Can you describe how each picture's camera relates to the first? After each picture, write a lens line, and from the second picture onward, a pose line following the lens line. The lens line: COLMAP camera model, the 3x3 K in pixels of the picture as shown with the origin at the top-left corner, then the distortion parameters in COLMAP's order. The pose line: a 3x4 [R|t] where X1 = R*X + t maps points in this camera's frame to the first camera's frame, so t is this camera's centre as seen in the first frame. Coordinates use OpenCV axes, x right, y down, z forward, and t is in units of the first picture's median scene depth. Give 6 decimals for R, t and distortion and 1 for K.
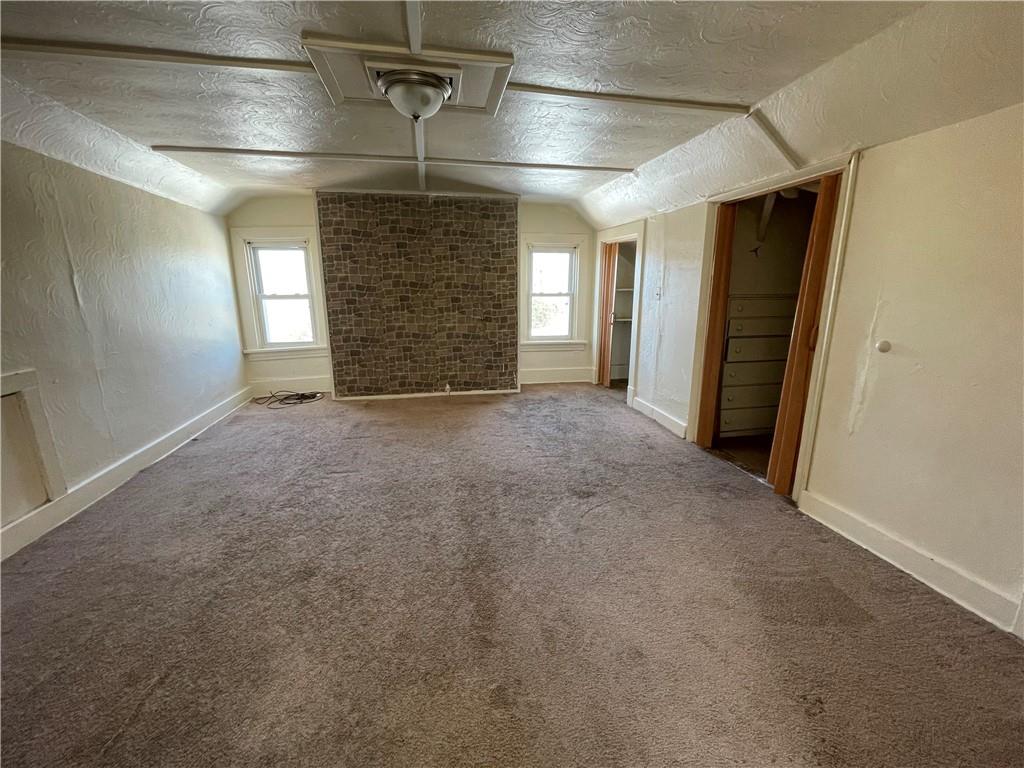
lens RADIAL K [[416.8, 0, 514.0], [0, 416.8, 383.7], [0, 0, 1]] dist [-0.007262, 0.000117]
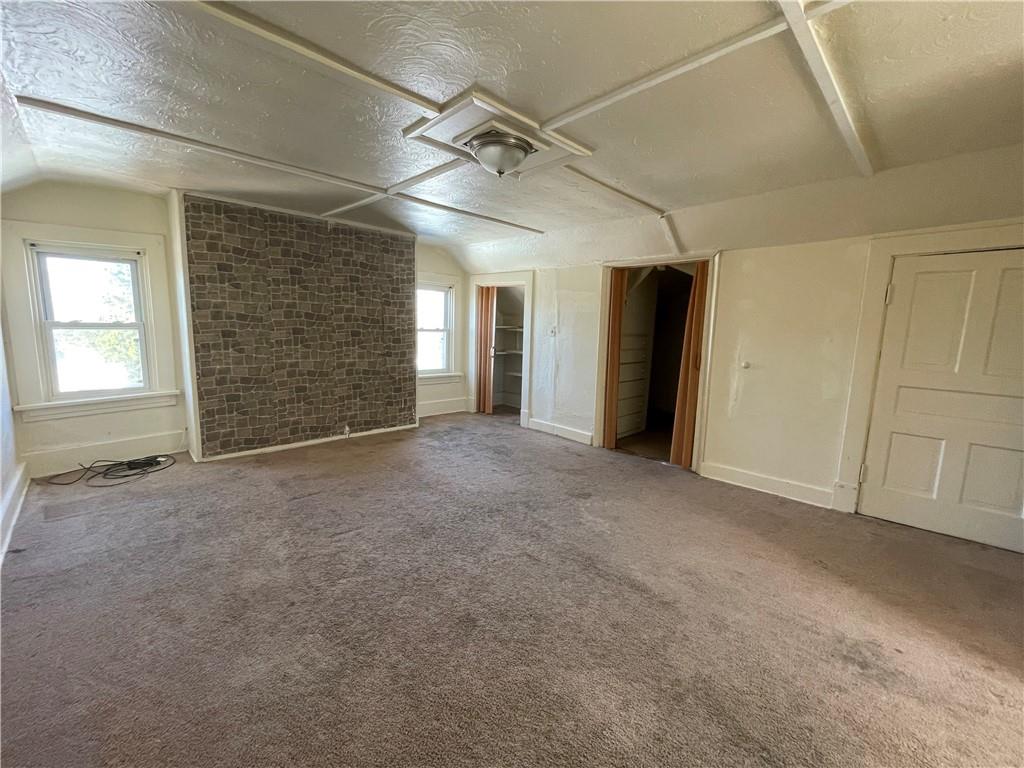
lens RADIAL K [[416.8, 0, 512.4], [0, 416.8, 383.3], [0, 0, 1]] dist [-0.007262, 0.000117]
pose [[0.833313, -0.050359, 0.550502, -0.392210], [0.096290, 0.993841, -0.054843, -0.006822], [-0.544350, 0.098709, 0.833030, 0.048400]]
